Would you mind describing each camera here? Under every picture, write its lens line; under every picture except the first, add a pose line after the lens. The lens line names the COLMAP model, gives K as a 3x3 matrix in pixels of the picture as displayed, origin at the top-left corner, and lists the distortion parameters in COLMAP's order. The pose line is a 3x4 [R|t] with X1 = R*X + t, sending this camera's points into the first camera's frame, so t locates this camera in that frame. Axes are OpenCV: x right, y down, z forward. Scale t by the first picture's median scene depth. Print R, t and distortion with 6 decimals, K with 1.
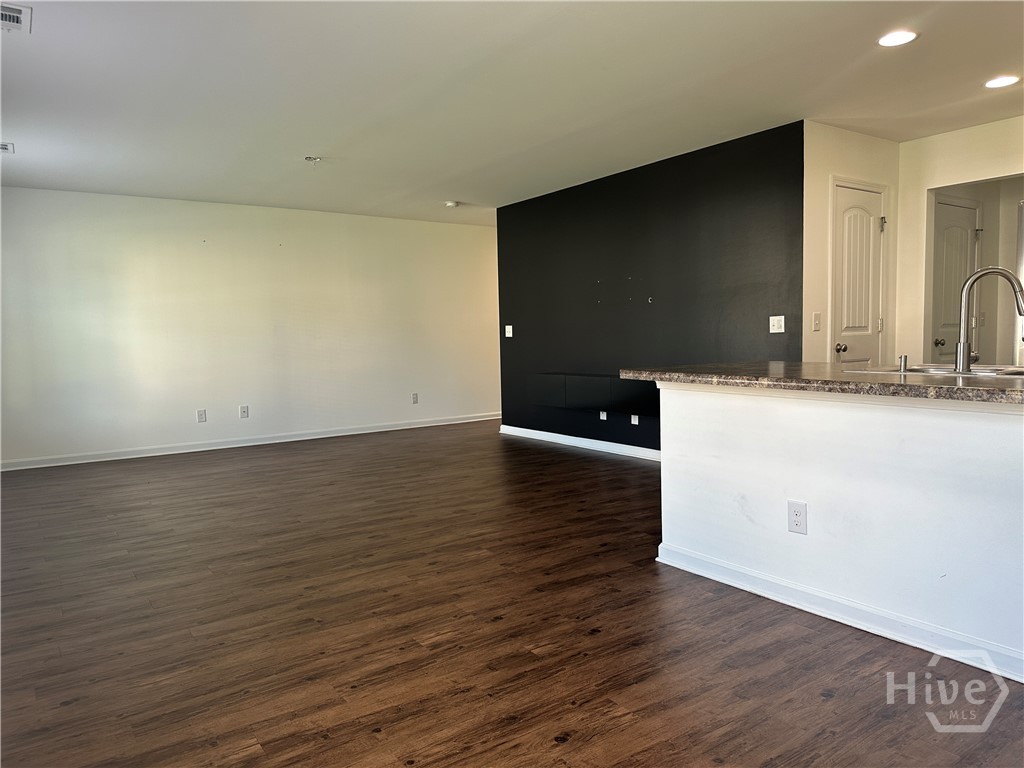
lens RADIAL K [[731.3, 0, 510.4], [0, 731.3, 380.2], [0, 0, 1]] dist [0.020448, -0.006421]
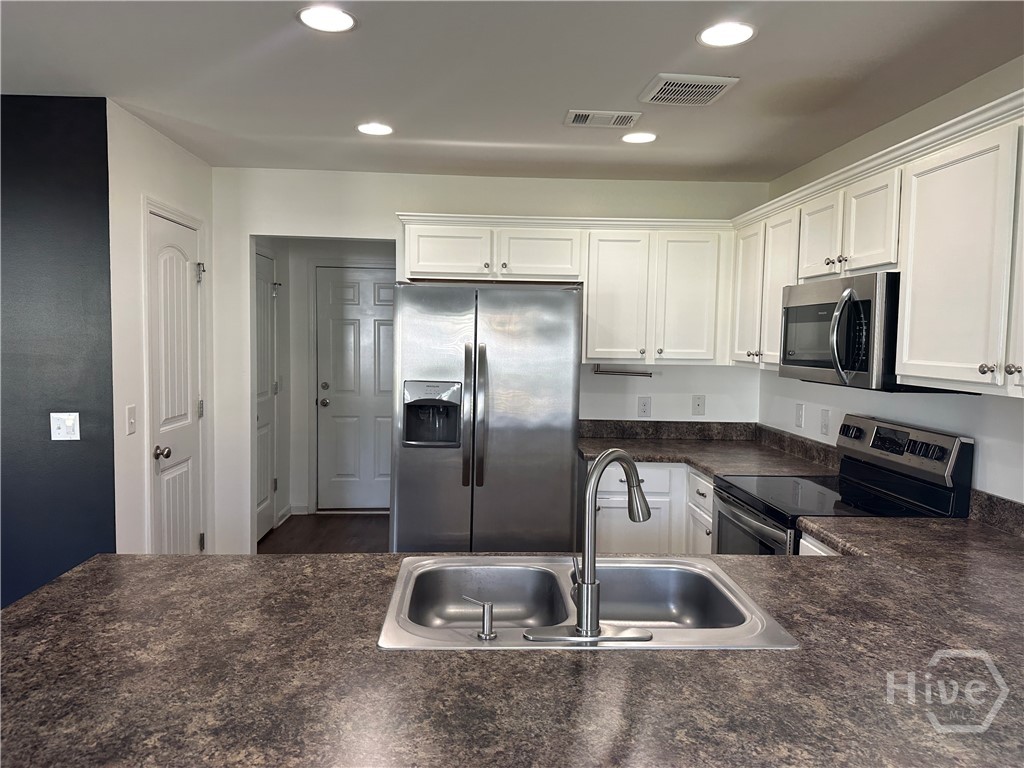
lens RADIAL K [[731.3, 0, 510.0], [0, 731.3, 381.0], [0, 0, 1]] dist [0.020448, -0.006421]
pose [[0.530288, -0.019022, 0.847604, 0.047883], [0.029030, 0.999569, 0.004270, -0.104550], [-0.847320, 0.022342, 0.530612, 0.372044]]
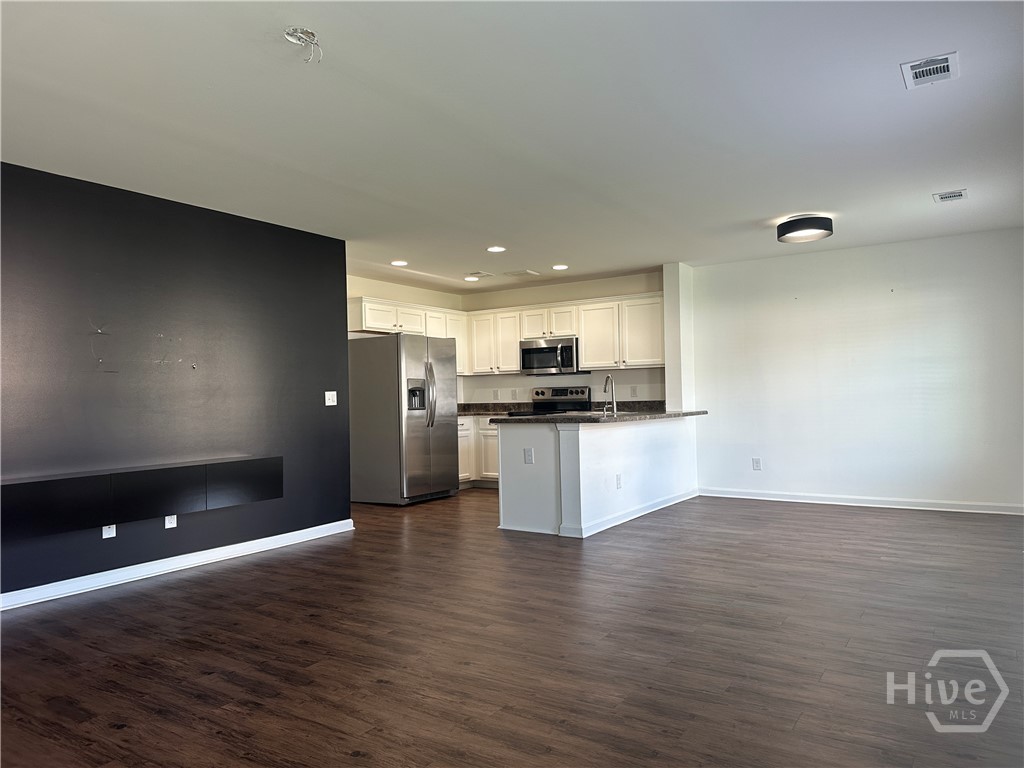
lens RADIAL K [[731.3, 0, 509.4], [0, 731.3, 383.1], [0, 0, 1]] dist [0.020448, -0.006421]
pose [[-0.388033, 0.047883, 0.920401, -0.835587], [0.091549, 0.995713, -0.013205, -0.058464], [-0.917088, 0.079138, -0.390753, 1.190170]]
